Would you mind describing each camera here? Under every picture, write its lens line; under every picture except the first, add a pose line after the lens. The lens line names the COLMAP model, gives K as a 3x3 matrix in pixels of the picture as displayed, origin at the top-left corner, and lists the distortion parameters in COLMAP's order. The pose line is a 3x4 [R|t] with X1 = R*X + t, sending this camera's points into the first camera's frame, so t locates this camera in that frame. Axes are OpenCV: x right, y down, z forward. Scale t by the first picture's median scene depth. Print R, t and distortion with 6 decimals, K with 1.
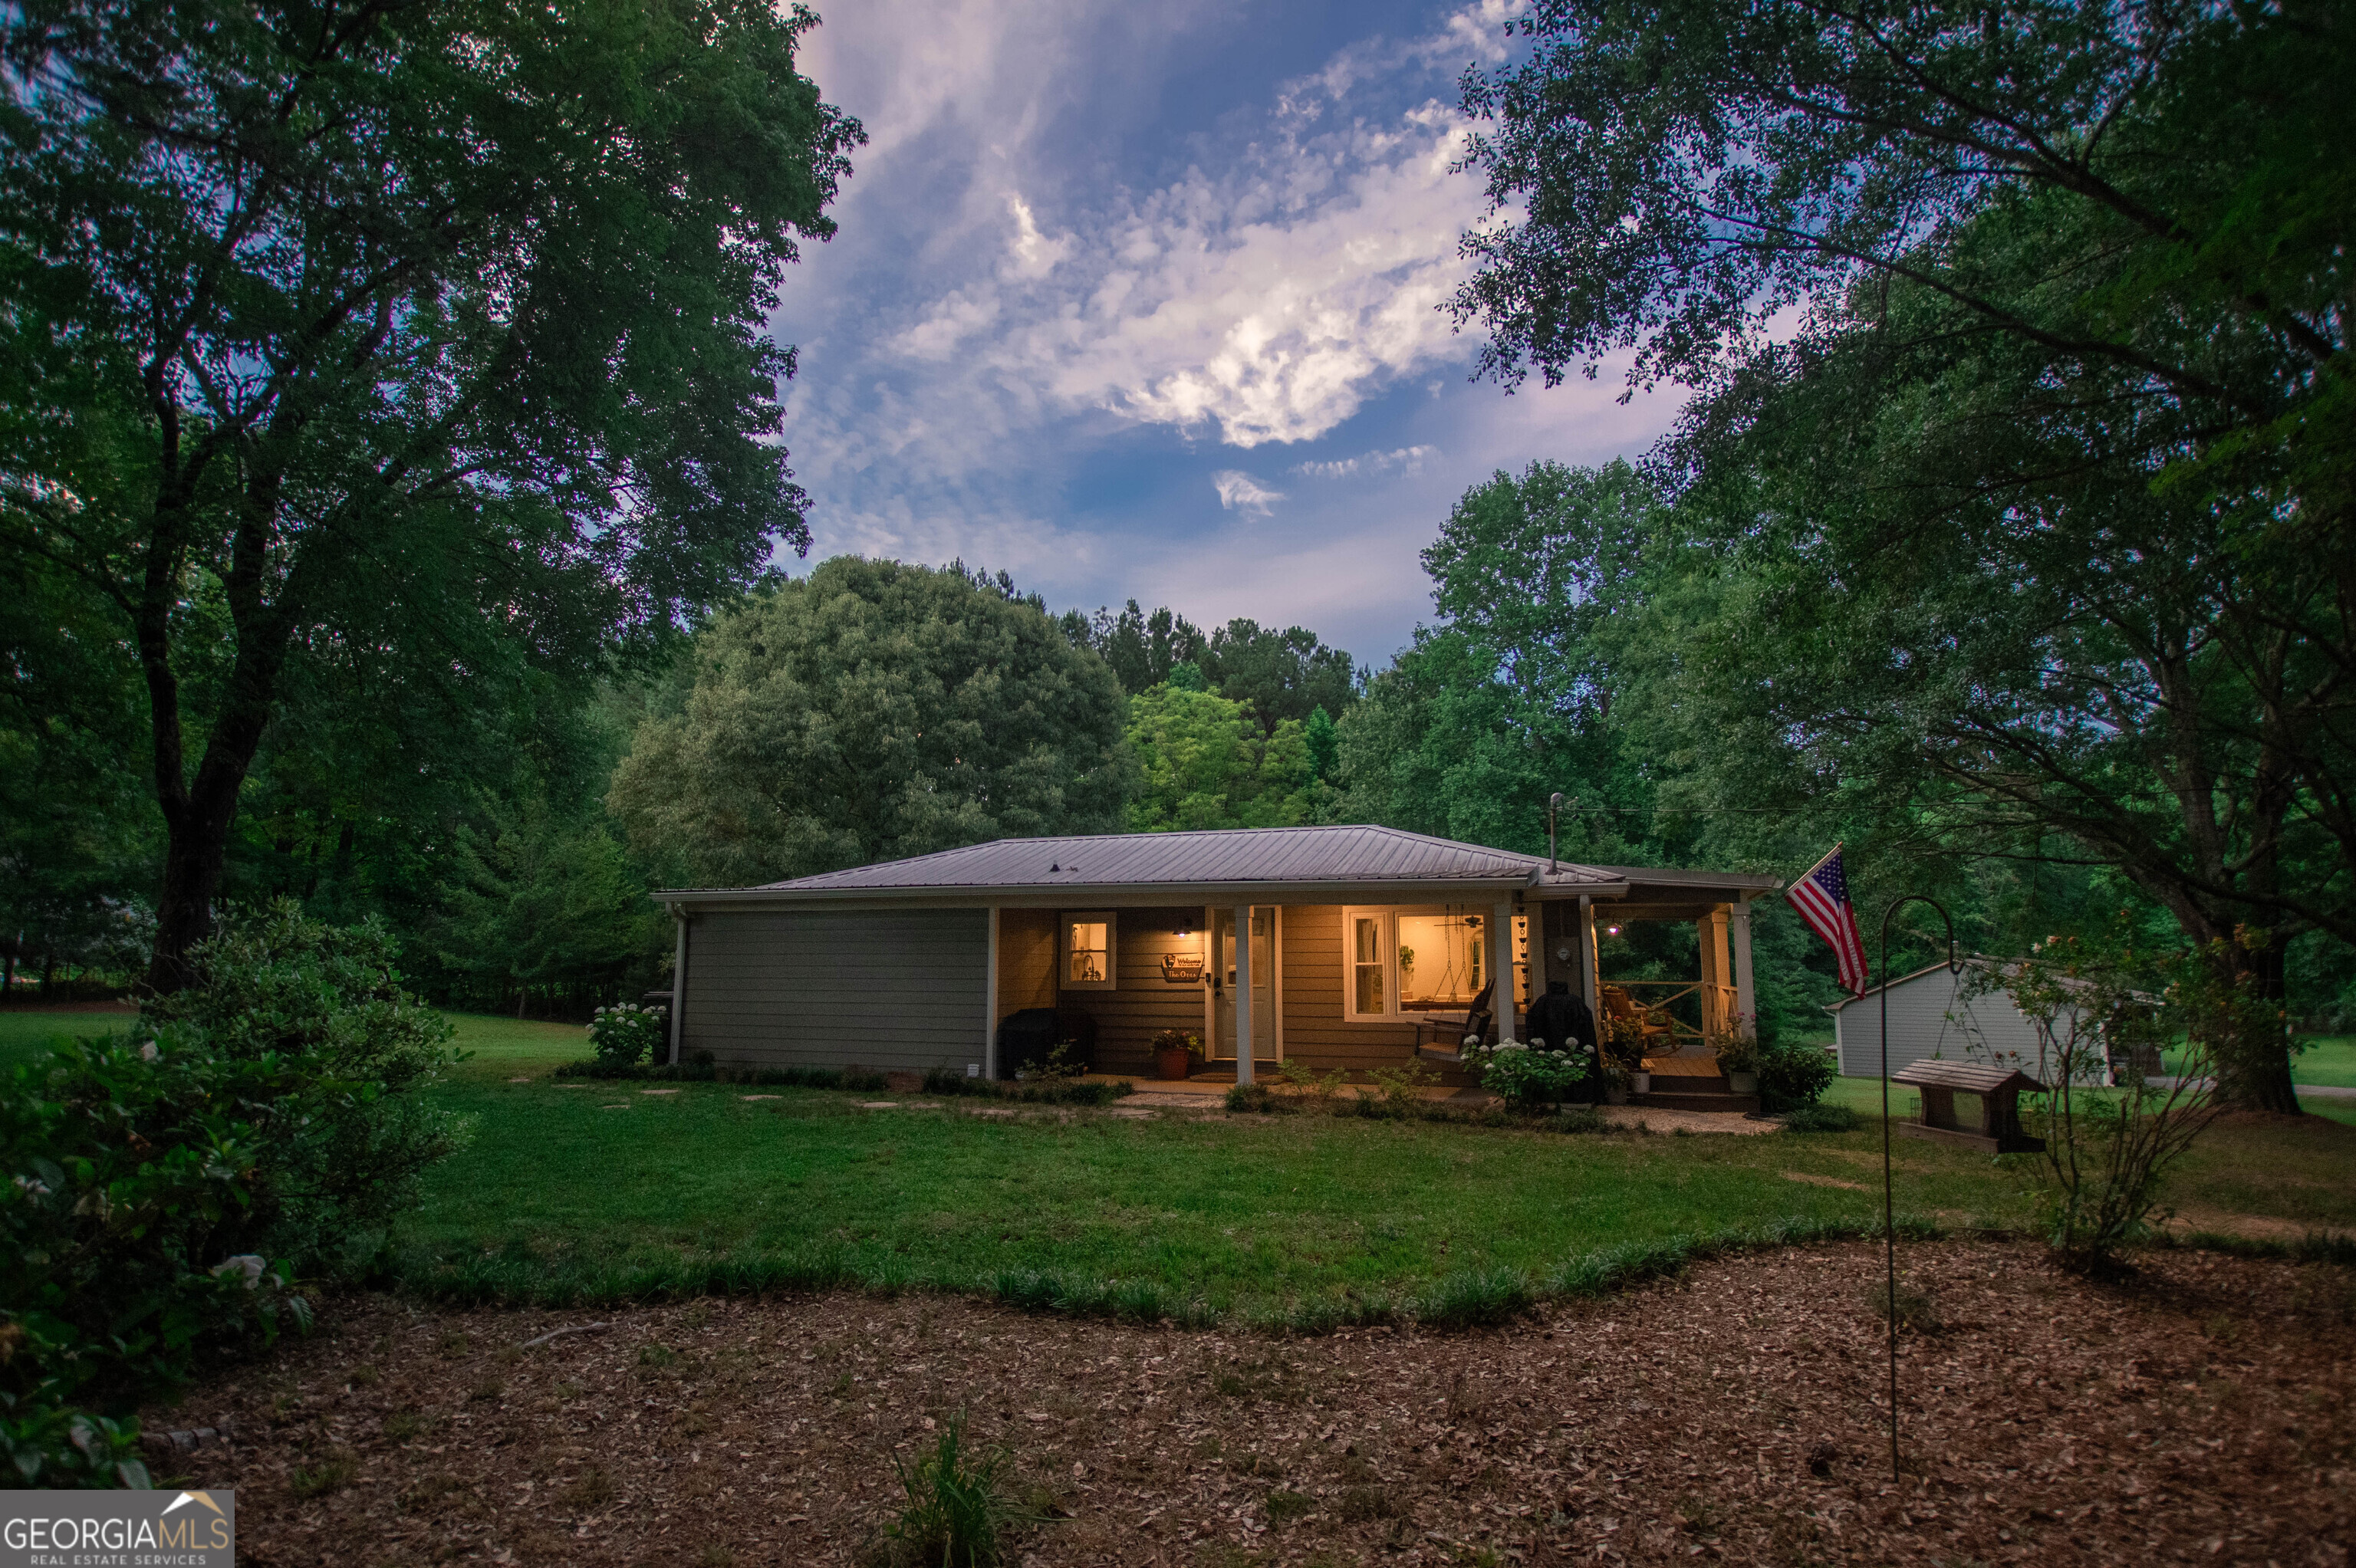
lens RADIAL K [[1145.8, 0, 1189.0], [0, 1145.8, 787.6], [0, 0, 1]] dist [-0.025115, 0.001513]
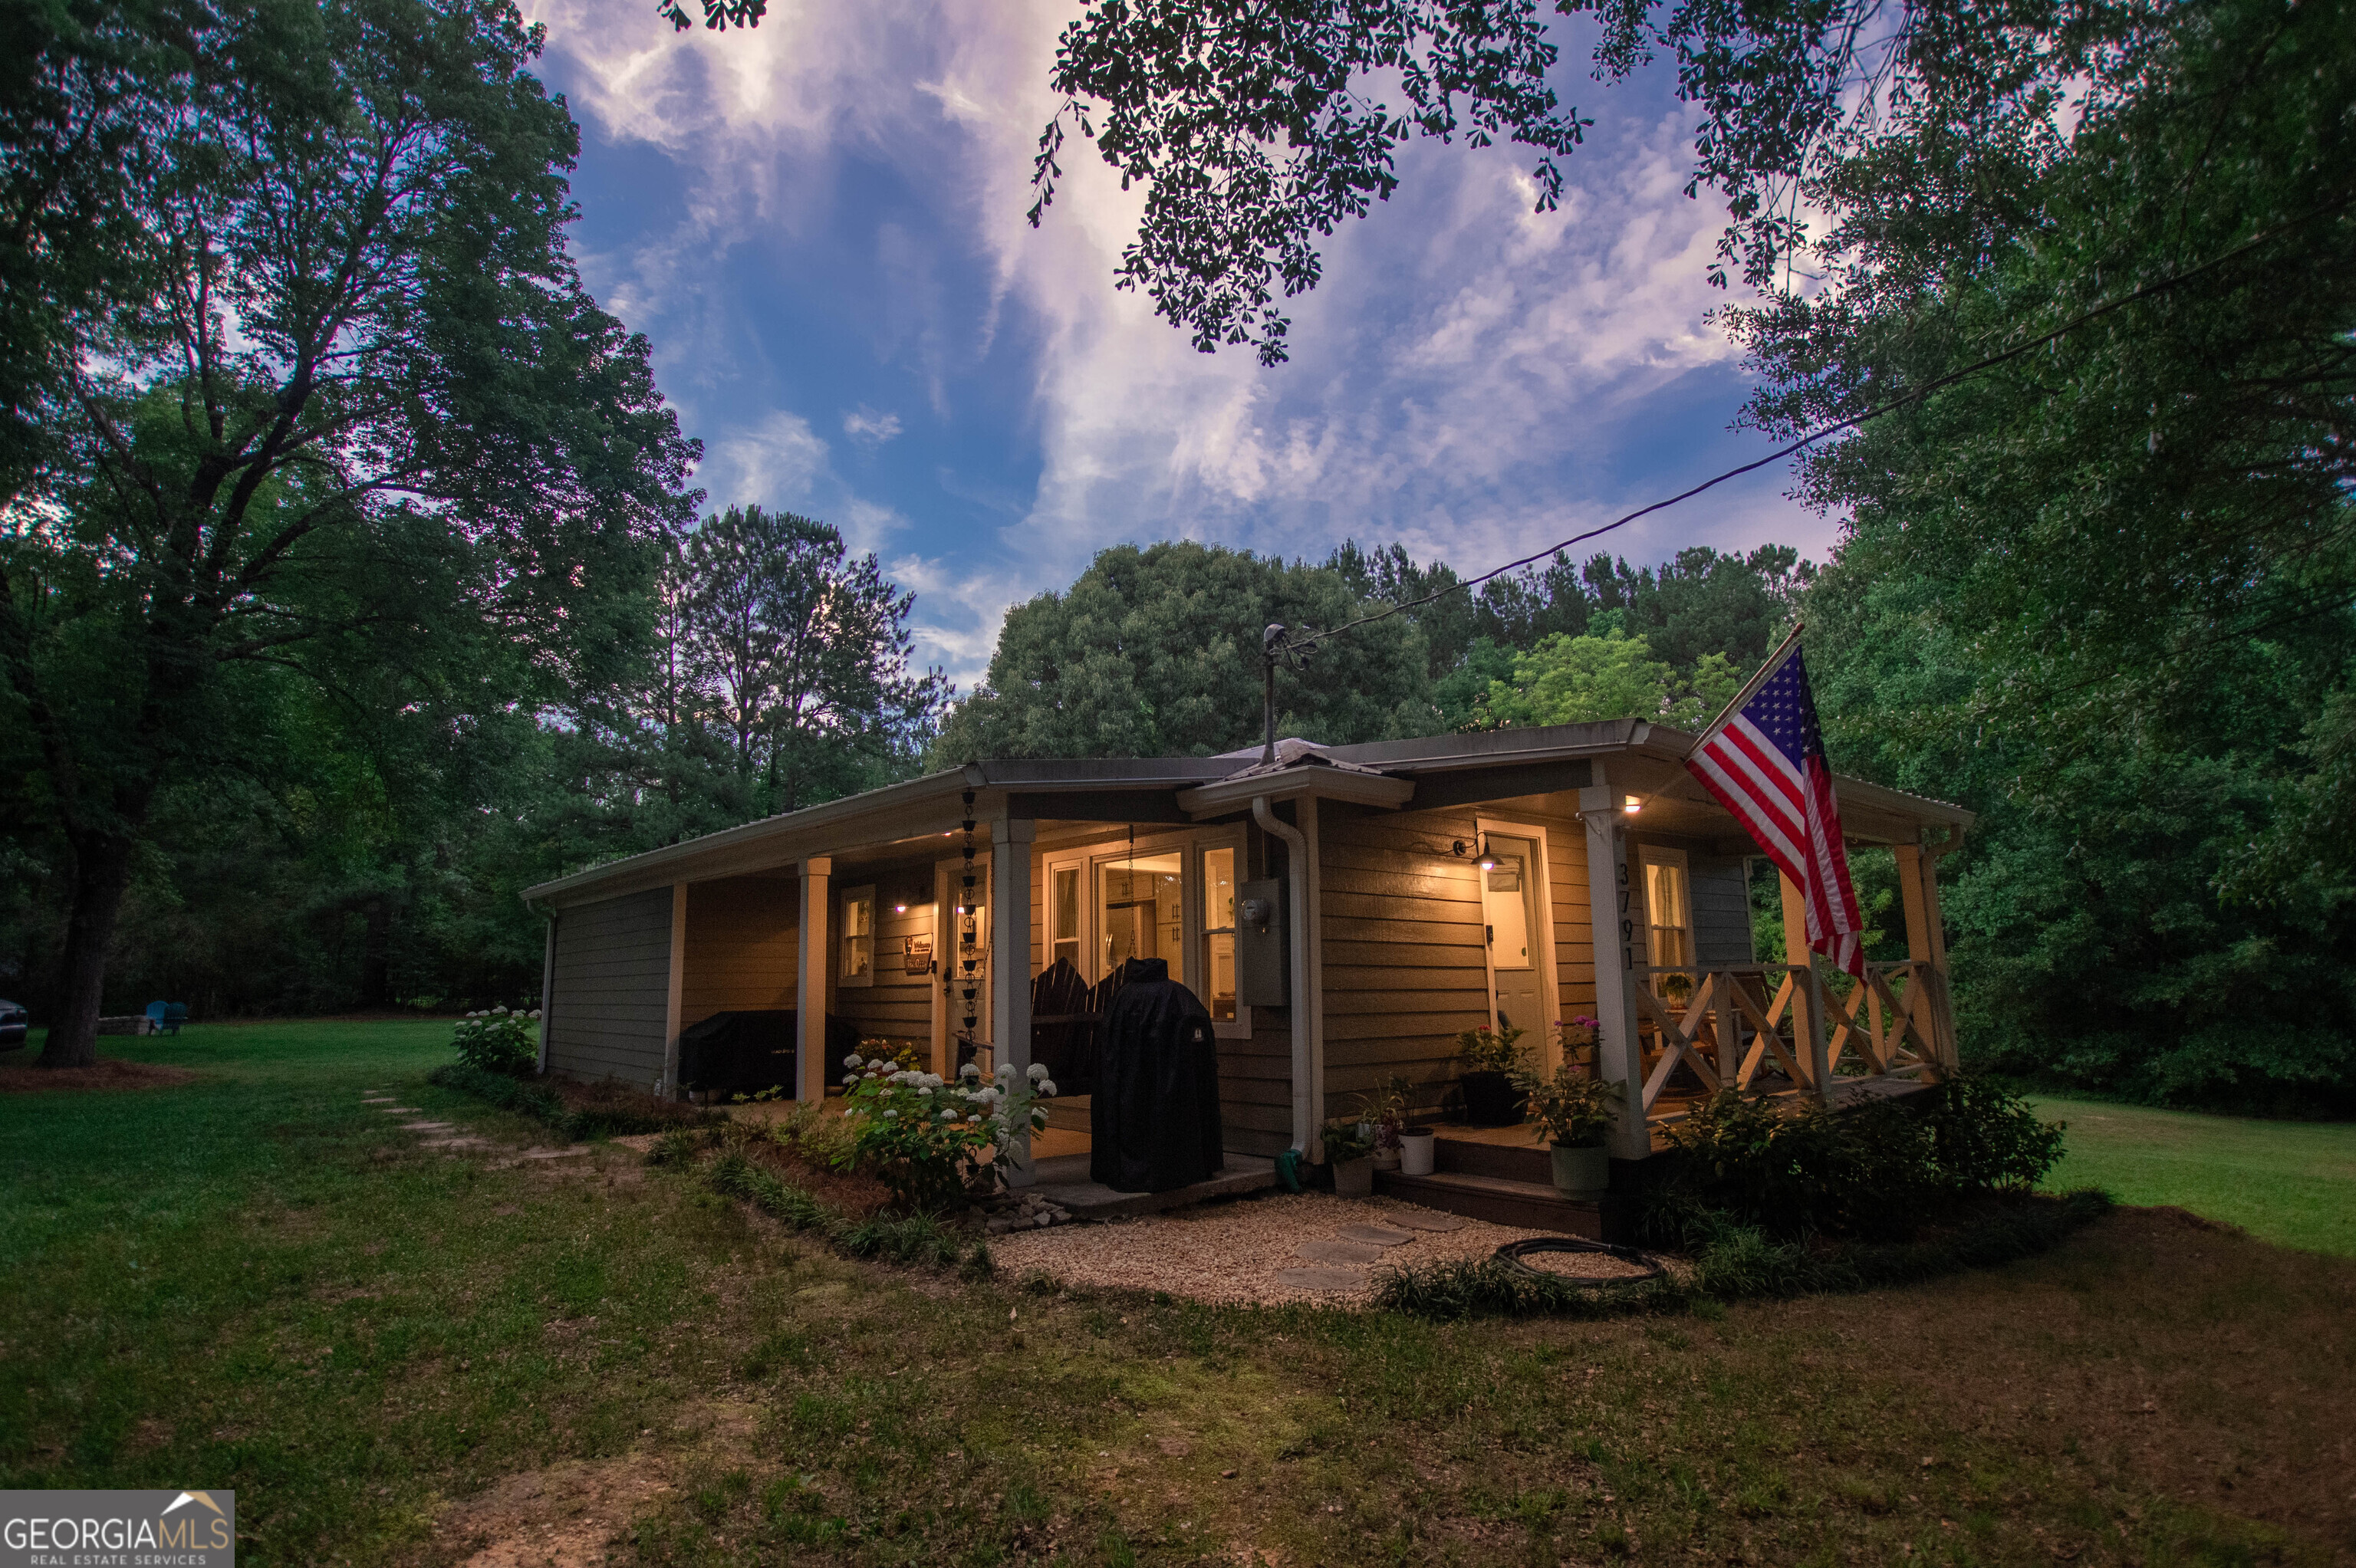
lens RADIAL K [[1145.8, 0, 1189.0], [0, 1145.8, 787.6], [0, 0, 1]] dist [-0.025115, 0.001513]
pose [[0.873220, -0.095485, -0.477880, 0.224926], [0.091903, 0.995287, -0.030936, 0.040270], [0.478582, -0.016904, 0.877880, 0.199976]]
